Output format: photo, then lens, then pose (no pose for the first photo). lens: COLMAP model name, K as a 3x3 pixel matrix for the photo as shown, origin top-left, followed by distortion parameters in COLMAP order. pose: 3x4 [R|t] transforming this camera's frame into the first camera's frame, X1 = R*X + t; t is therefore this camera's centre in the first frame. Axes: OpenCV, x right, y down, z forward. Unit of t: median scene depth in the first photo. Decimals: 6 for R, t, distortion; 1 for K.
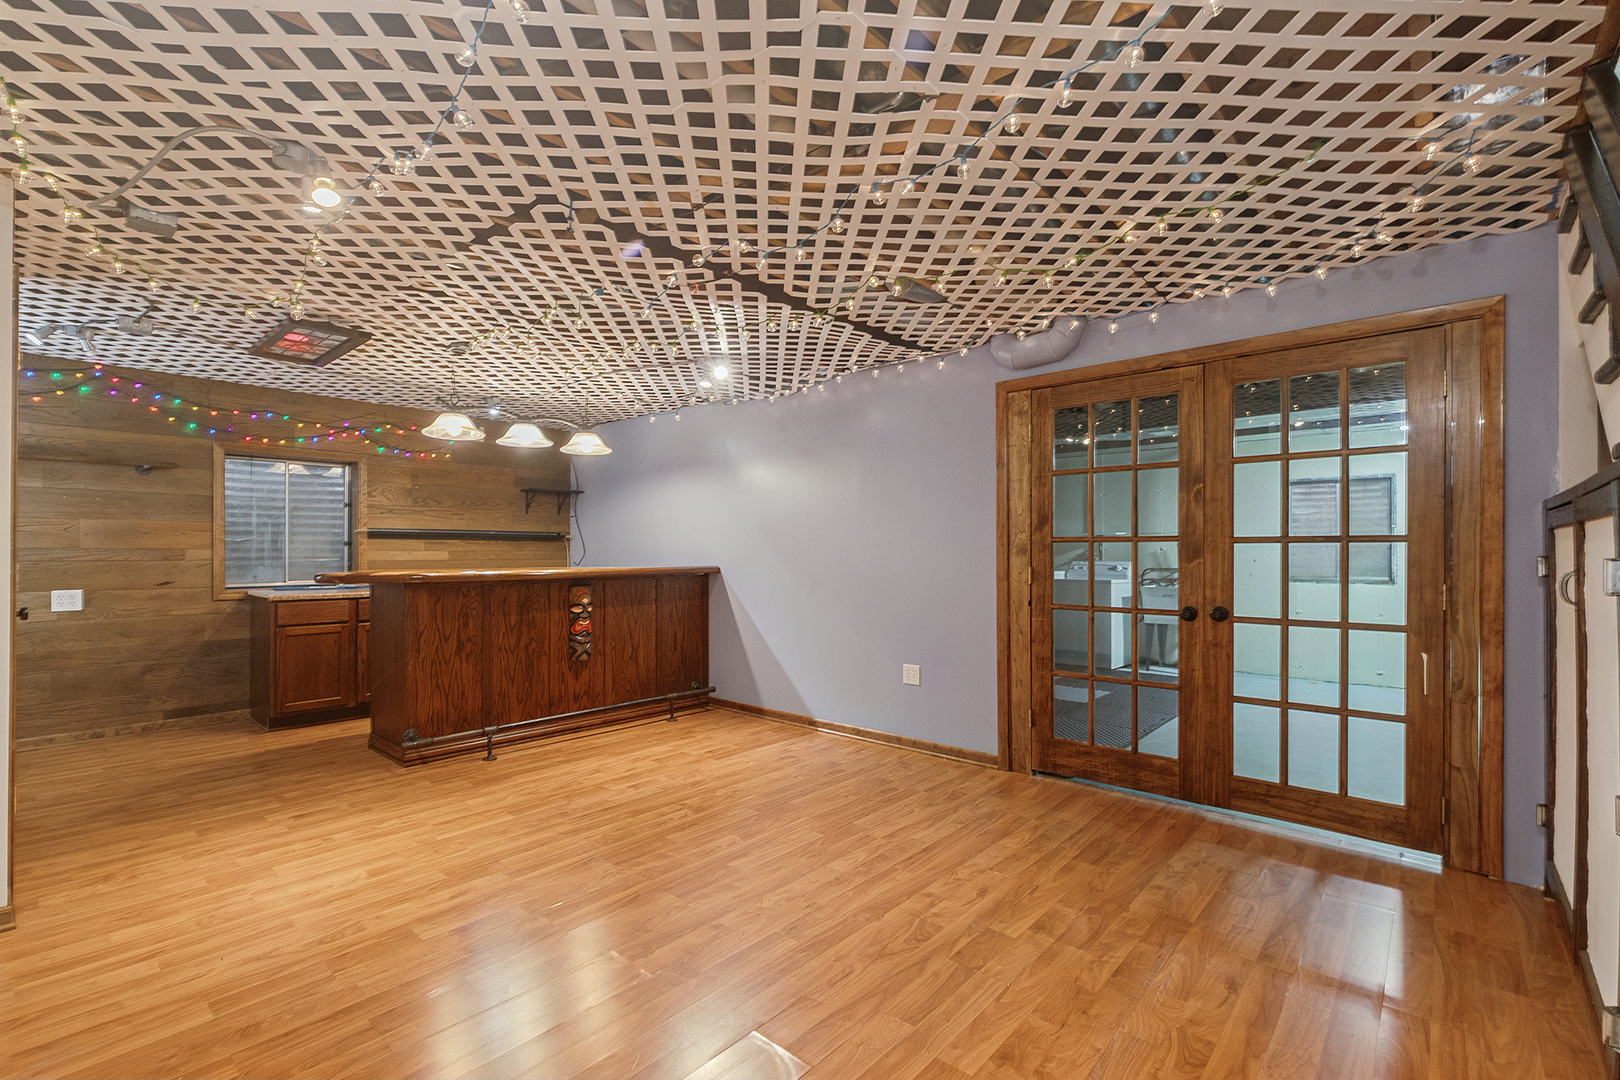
lens RADIAL K [[728.3, 0, 808.4], [0, 728.3, 550.5], [0, 0, 1]] dist [0.002382, -0.001247]
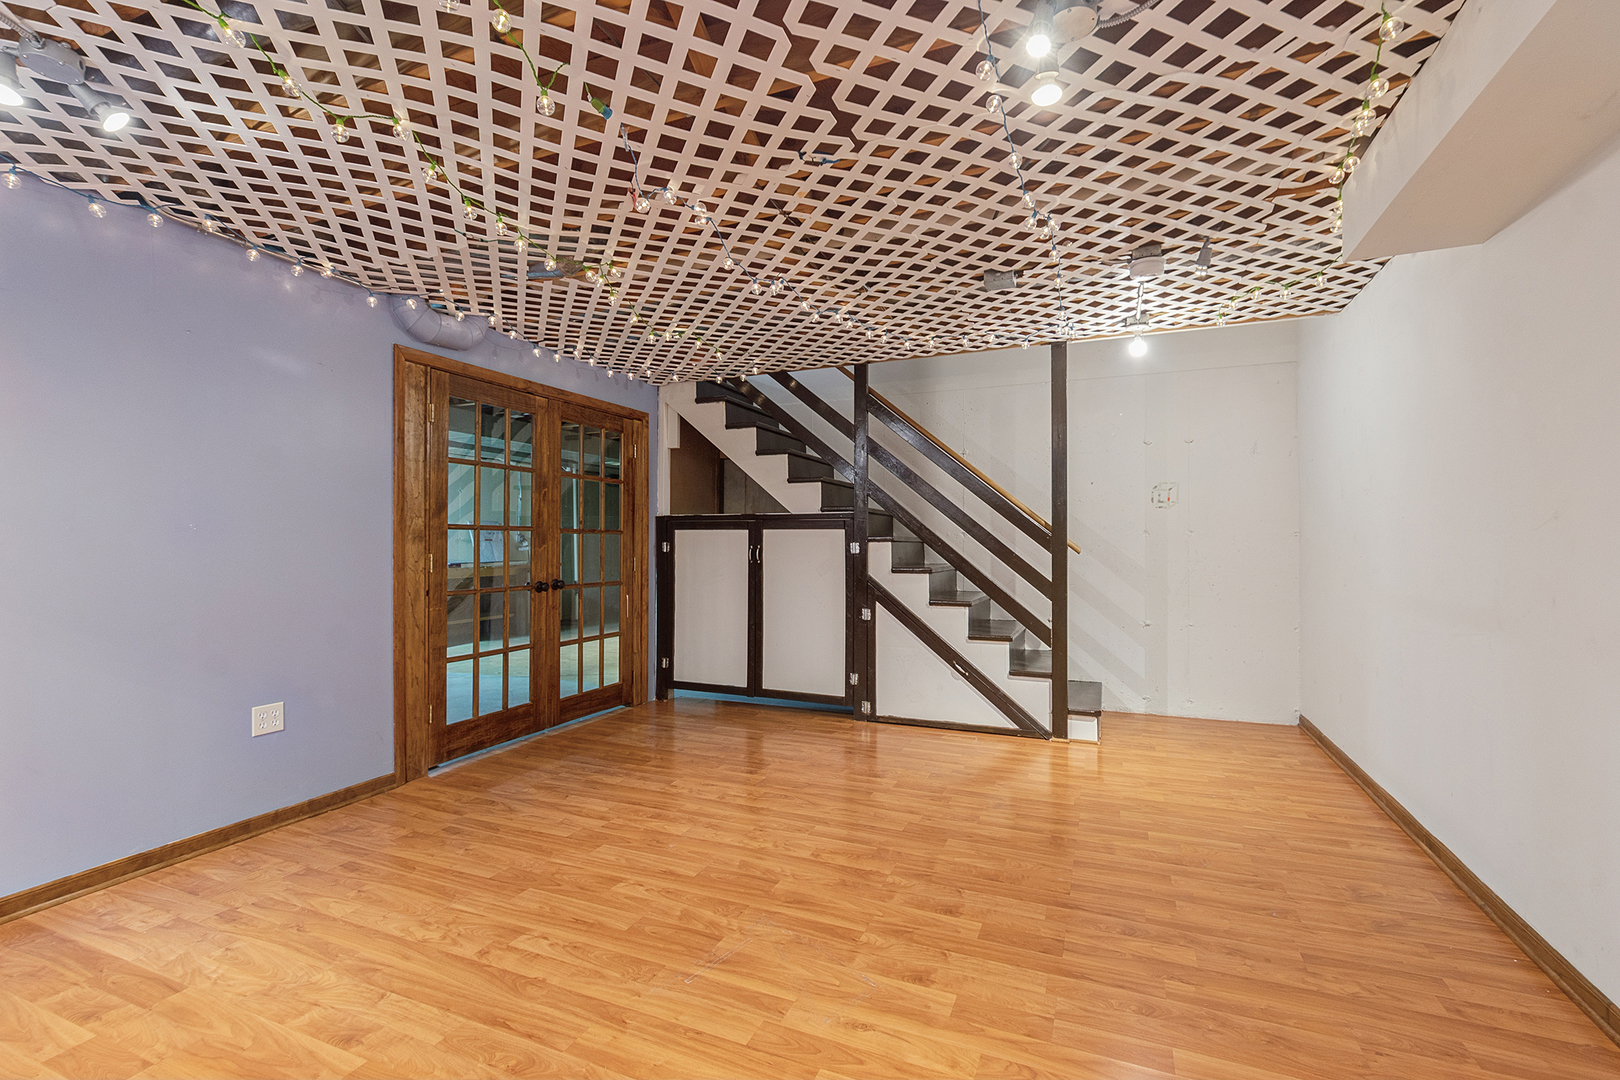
lens RADIAL K [[728.3, 0, 806.9], [0, 728.3, 540.6], [0, 0, 1]] dist [0.002382, -0.001247]
pose [[-0.333373, 0.004518, 0.942784, -0.848528], [-0.003439, 0.999976, -0.006008, 0.009645], [-0.942789, -0.005245, -0.333350, 0.968030]]
